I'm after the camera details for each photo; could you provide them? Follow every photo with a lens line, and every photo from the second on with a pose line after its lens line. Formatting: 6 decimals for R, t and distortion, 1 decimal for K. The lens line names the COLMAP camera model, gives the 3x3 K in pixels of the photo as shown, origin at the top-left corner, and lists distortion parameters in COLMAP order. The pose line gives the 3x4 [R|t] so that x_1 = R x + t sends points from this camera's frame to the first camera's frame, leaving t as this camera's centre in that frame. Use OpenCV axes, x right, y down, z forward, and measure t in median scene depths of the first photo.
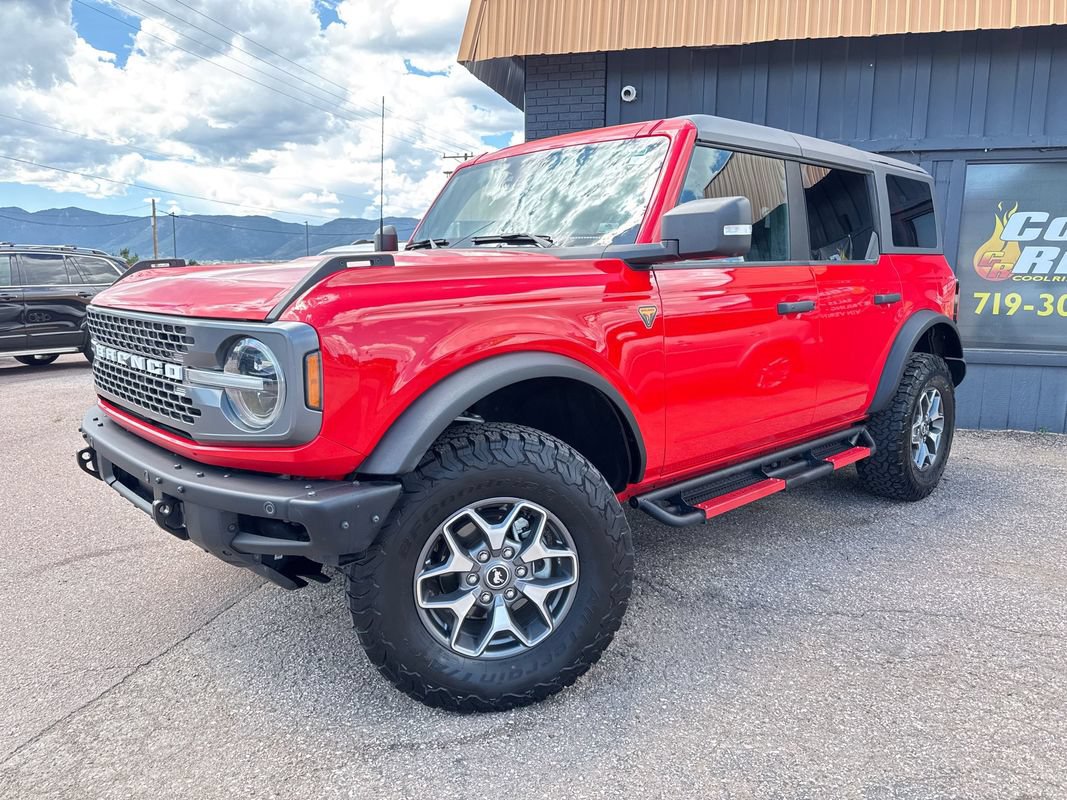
lens RADIAL K [[761.4, 0, 540.4], [0, 761.4, 396.5], [0, 0, 1]] dist [0.089503, -0.109197]
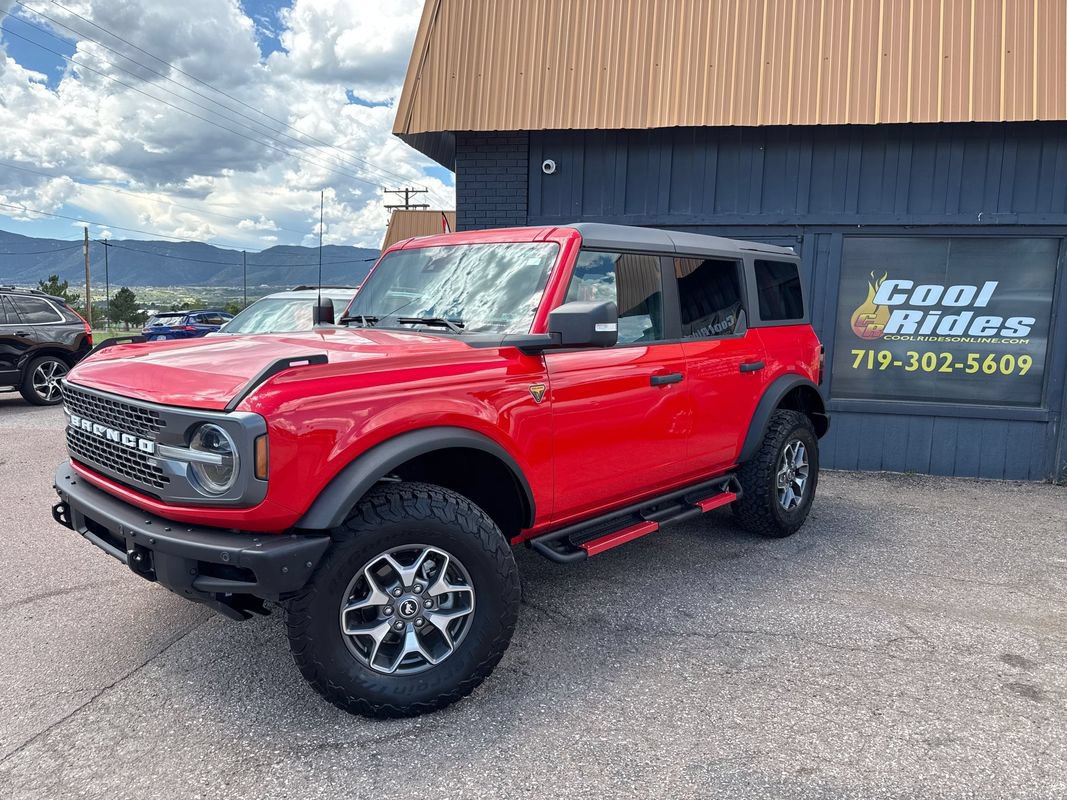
lens RADIAL K [[762.9, 0, 533.5], [0, 762.9, 400.0], [0, 0, 1]] dist [0.073258, -0.083147]
pose [[0.997698, 0.005295, 0.067609, 0.055630], [-0.002986, 0.999410, -0.034220, -0.056359], [-0.067751, 0.033939, 0.997125, -0.250633]]
